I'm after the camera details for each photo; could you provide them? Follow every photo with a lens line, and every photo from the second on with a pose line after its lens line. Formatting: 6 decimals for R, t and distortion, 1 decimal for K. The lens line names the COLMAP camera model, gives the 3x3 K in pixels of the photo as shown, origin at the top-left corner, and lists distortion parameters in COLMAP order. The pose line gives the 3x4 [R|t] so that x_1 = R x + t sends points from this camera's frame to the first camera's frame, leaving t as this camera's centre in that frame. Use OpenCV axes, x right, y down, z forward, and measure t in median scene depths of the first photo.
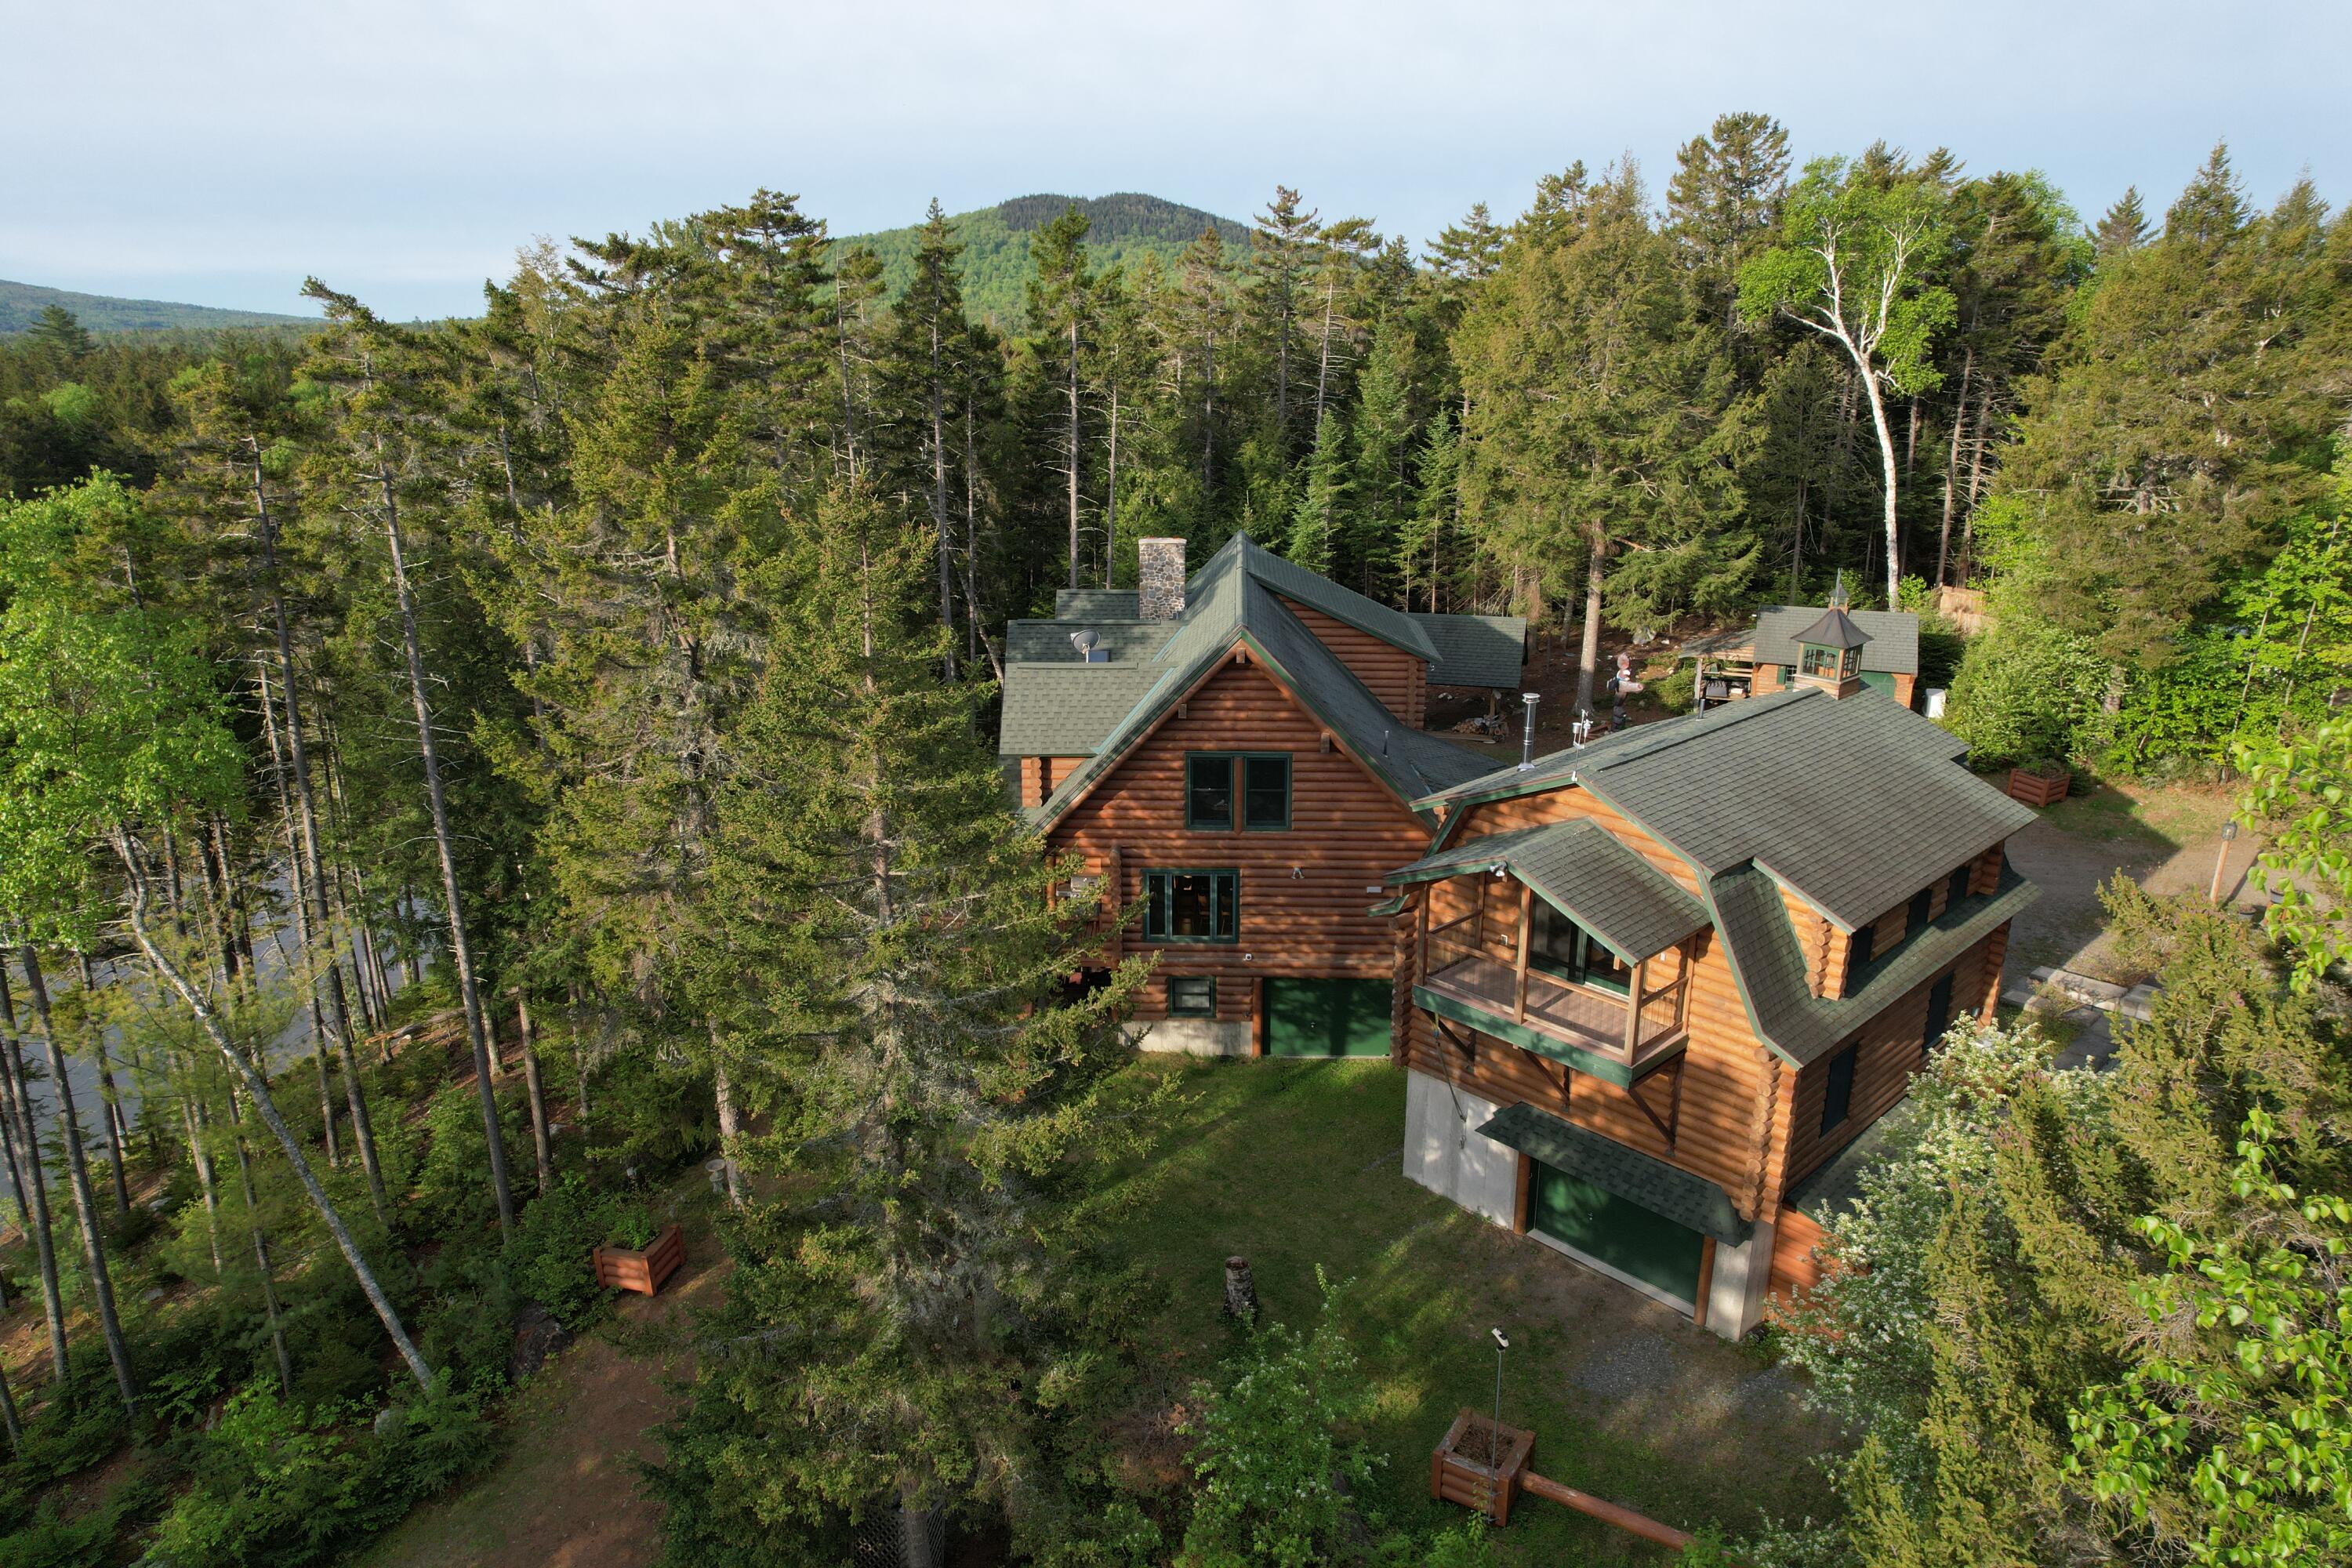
lens RADIAL K [[1489.8, 0, 1176.8], [0, 1489.8, 790.2], [0, 0, 1]] dist [-0.039324, 0.032728]
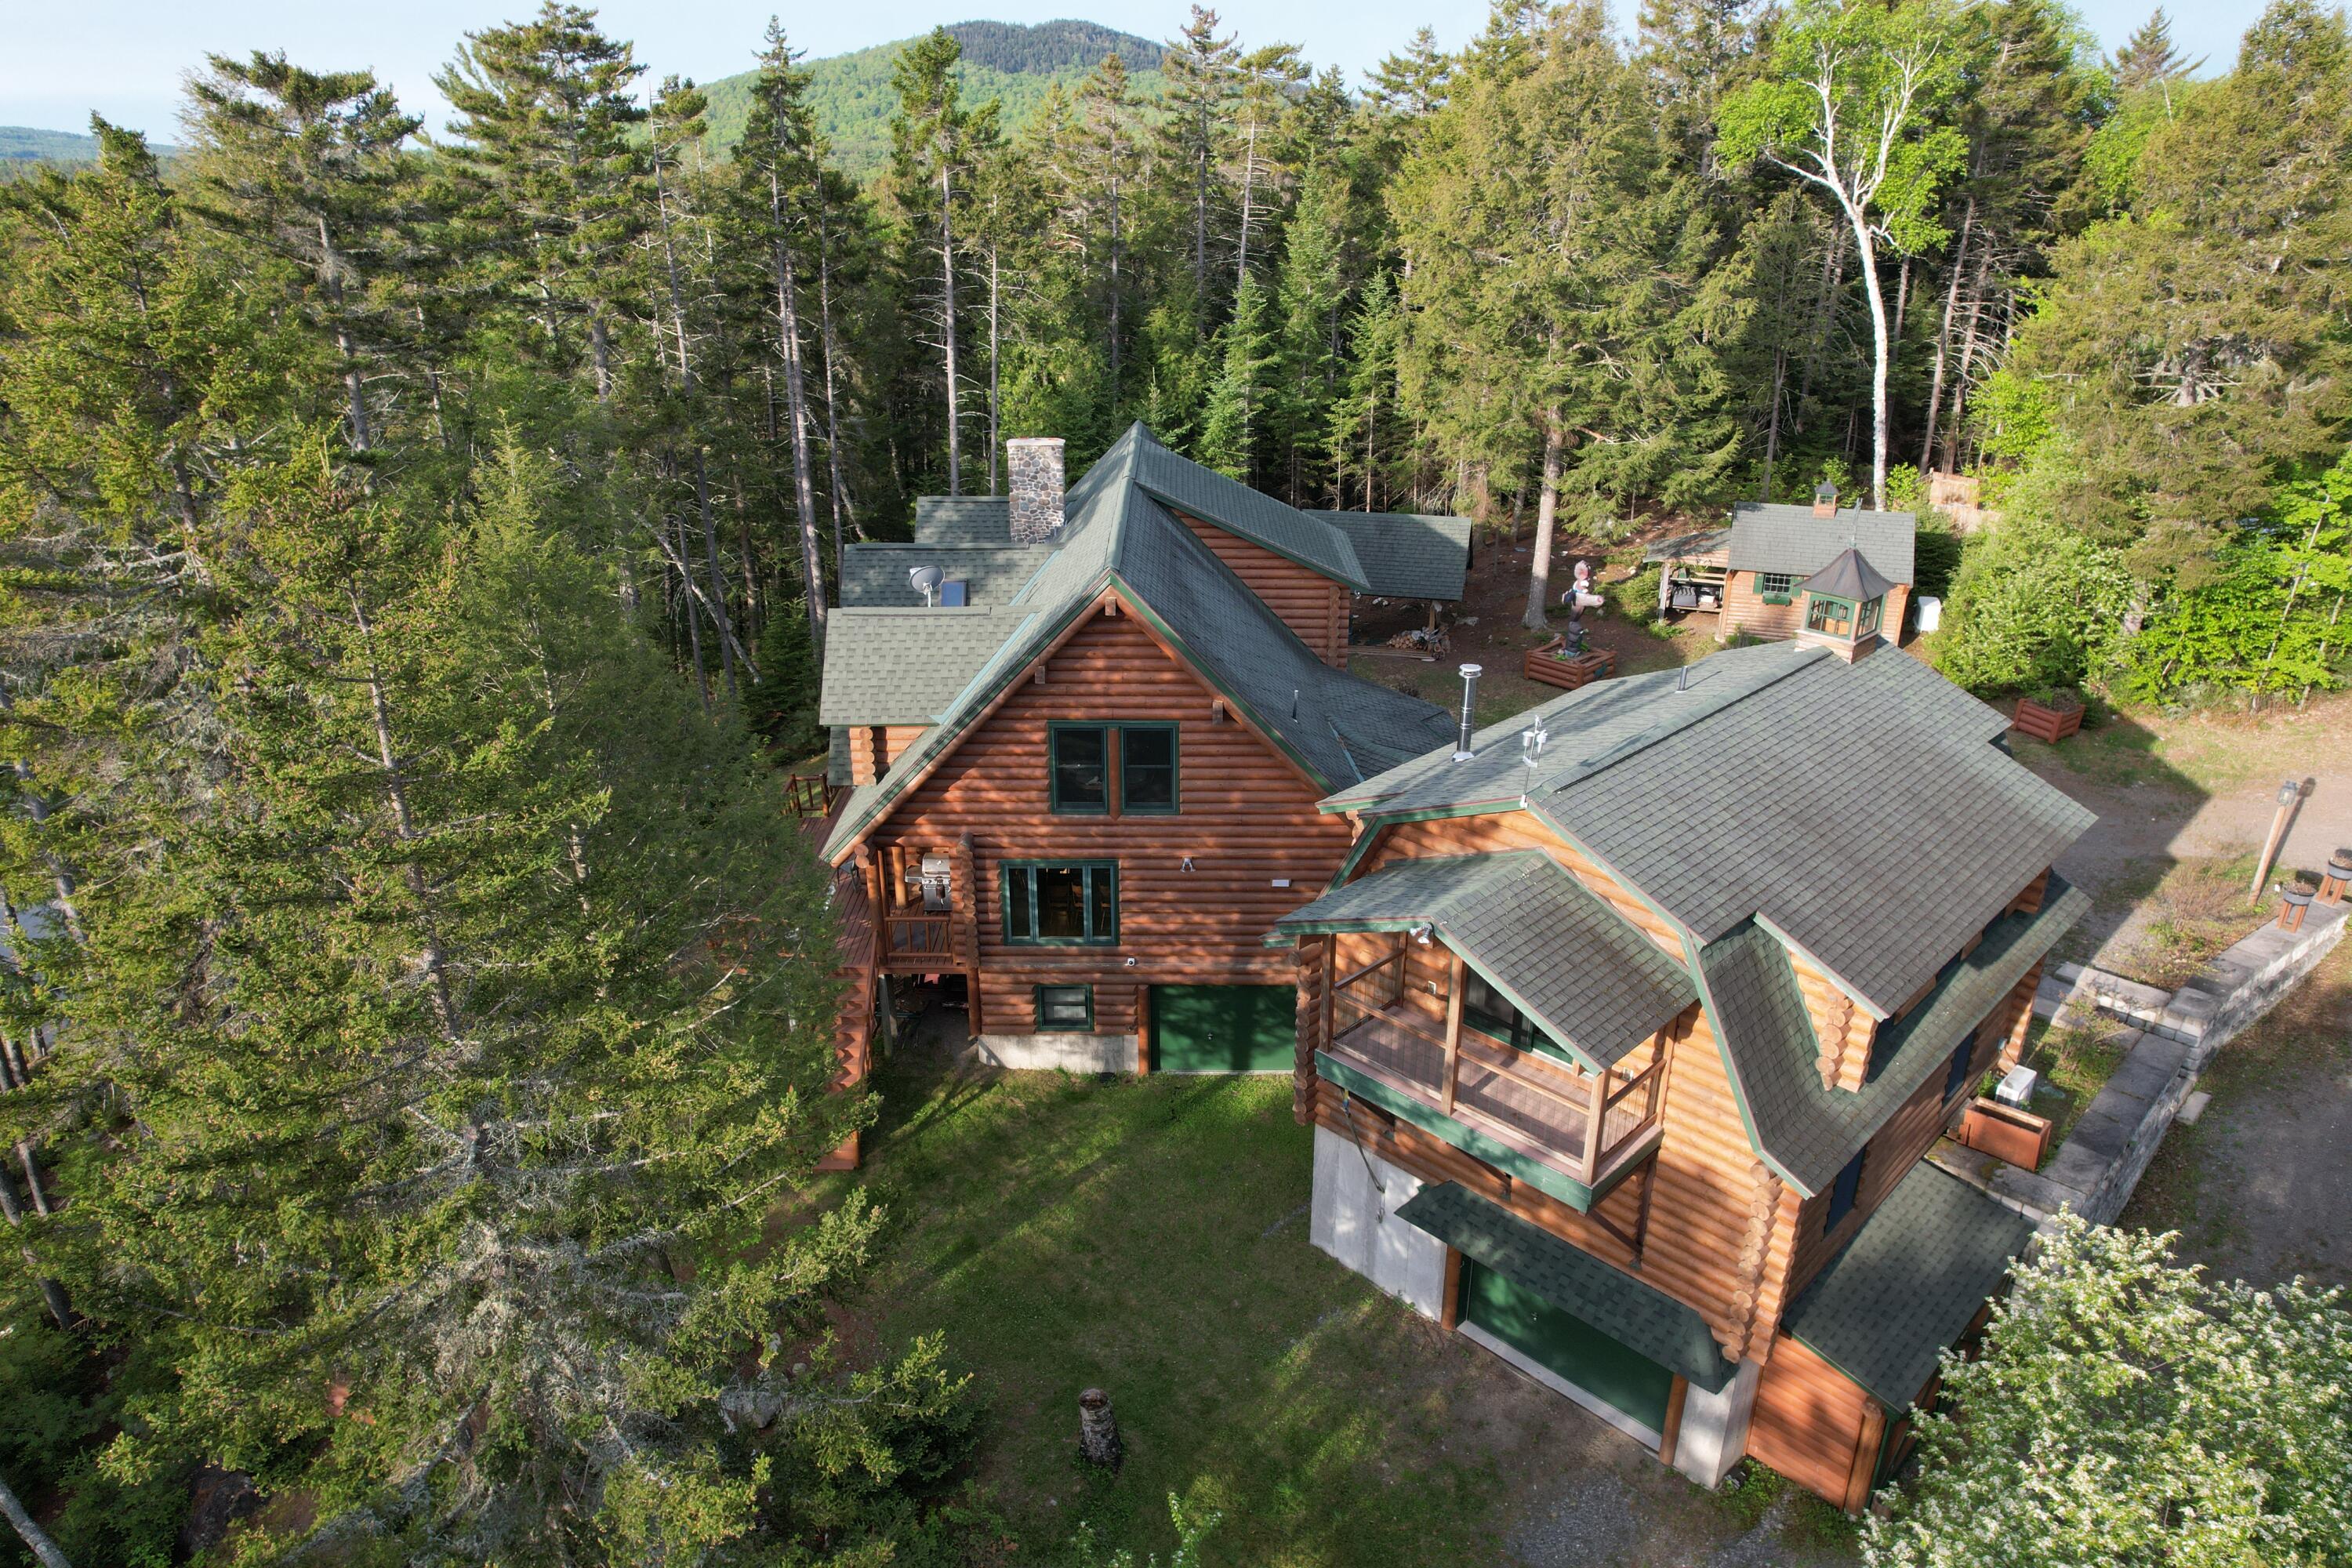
lens RADIAL K [[1489.8, 0, 1172.3], [0, 1489.8, 788.3], [0, 0, 1]] dist [-0.039324, 0.032728]
pose [[0.999498, -0.010442, 0.029914, 0.037506], [0.007516, 0.995321, 0.096329, -0.051288], [-0.030780, -0.096056, 0.994900, 0.143084]]
